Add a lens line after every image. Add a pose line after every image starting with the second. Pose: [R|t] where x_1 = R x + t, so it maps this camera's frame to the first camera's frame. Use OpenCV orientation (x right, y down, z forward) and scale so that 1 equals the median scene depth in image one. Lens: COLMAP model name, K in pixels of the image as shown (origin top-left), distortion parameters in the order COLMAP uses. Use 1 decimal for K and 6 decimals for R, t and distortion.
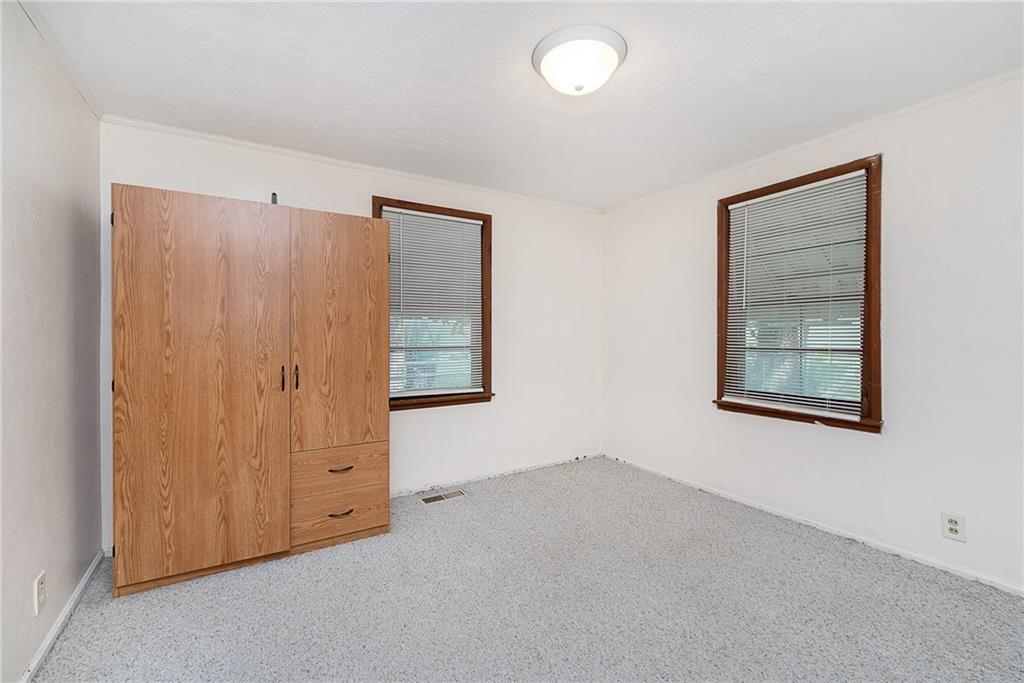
lens RADIAL K [[435.3, 0, 515.1], [0, 435.3, 336.9], [0, 0, 1]] dist [0.000138, 0.000028]
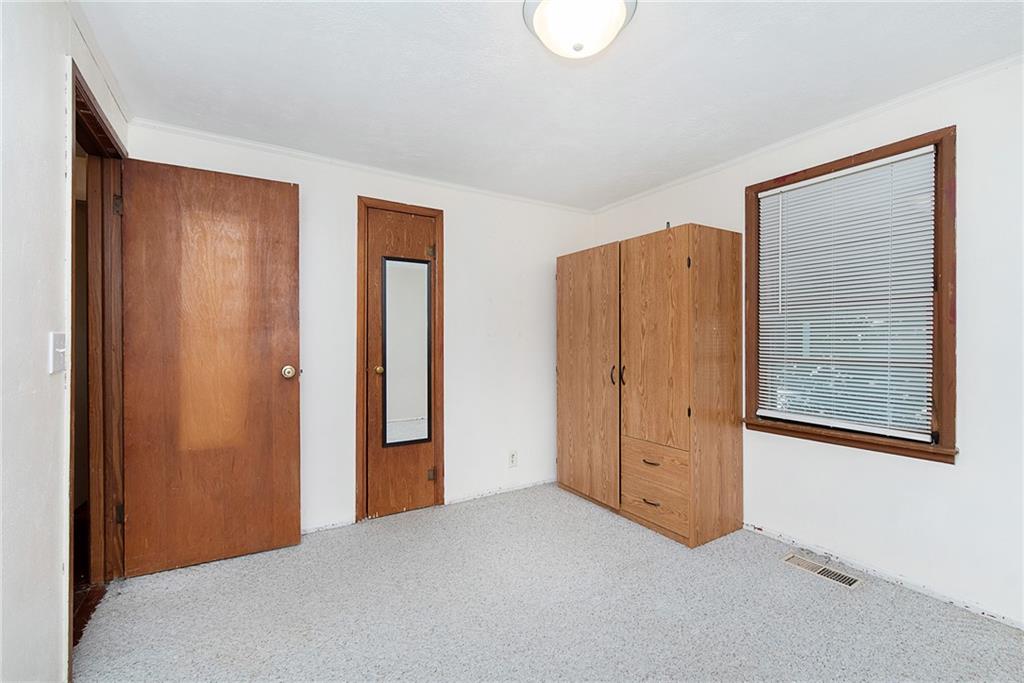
lens RADIAL K [[435.3, 0, 515.1], [0, 435.3, 336.9], [0, 0, 1]] dist [0.000138, 0.000028]
pose [[0.007872, -0.002770, -0.999965, 0.711937], [-0.004283, 0.999987, -0.002804, -0.012513], [0.999960, 0.004305, 0.007860, 0.645754]]
